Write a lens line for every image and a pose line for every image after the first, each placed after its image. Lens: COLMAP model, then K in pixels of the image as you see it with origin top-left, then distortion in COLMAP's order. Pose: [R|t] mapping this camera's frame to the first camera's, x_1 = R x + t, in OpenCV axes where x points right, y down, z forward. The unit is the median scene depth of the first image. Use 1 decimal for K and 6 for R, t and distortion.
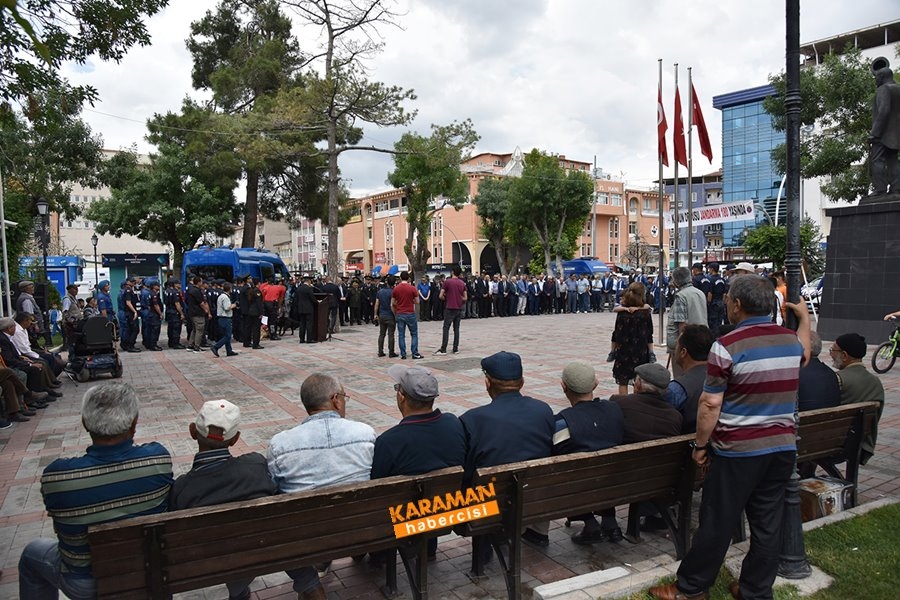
lens RADIAL K [[655.5, 0, 450.0], [0, 655.5, 300.0], [0, 0, 1]] dist [-0.005503, -0.003443]
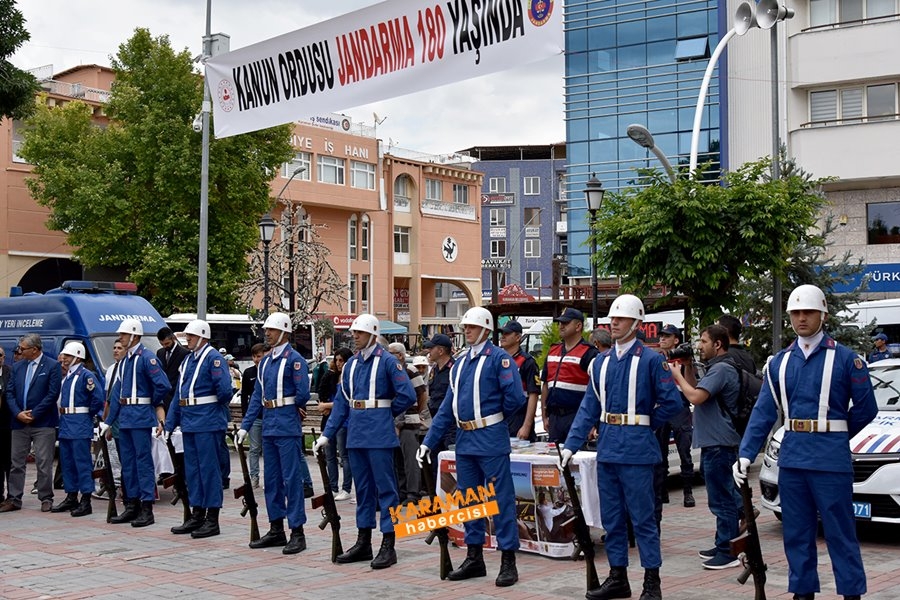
lens RADIAL K [[1247.6, 0, 476.3], [0, 1247.6, 278.5], [0, 0, 1]] dist [0.021205, 0.014150]
pose [[0.957328, 0.020936, 0.288244, 0.083396], [0.004648, 0.996128, -0.087790, -0.007420], [-0.288966, 0.085384, 0.953524, 0.169471]]
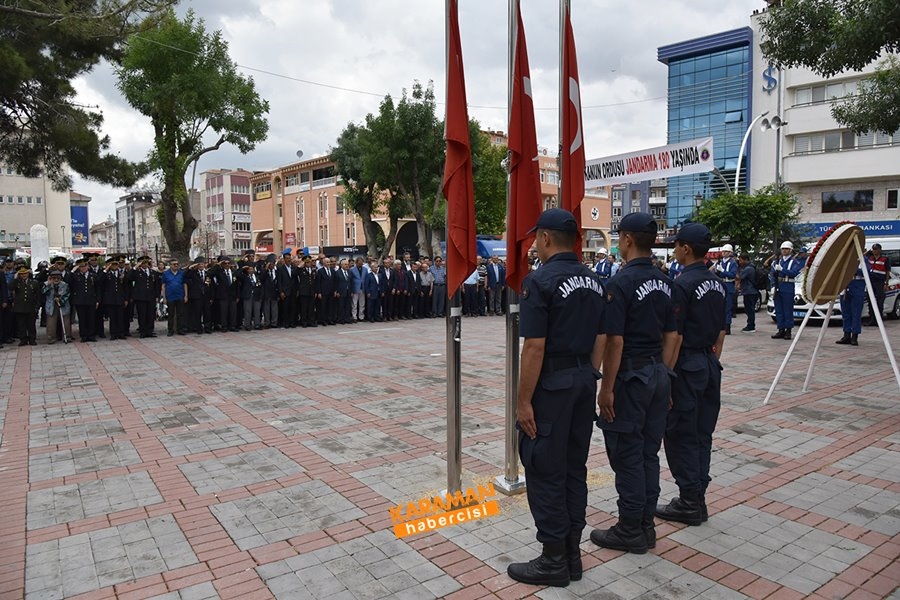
lens RADIAL K [[655.5, 0, 450.0], [0, 655.5, 300.0], [0, 0, 1]] dist [-0.005503, -0.003443]
pose [[0.997098, 0.005040, 0.075968, 0.044051], [-0.006829, 0.999705, 0.023308, -0.004015], [-0.075828, -0.023759, 0.996838, 0.105106]]
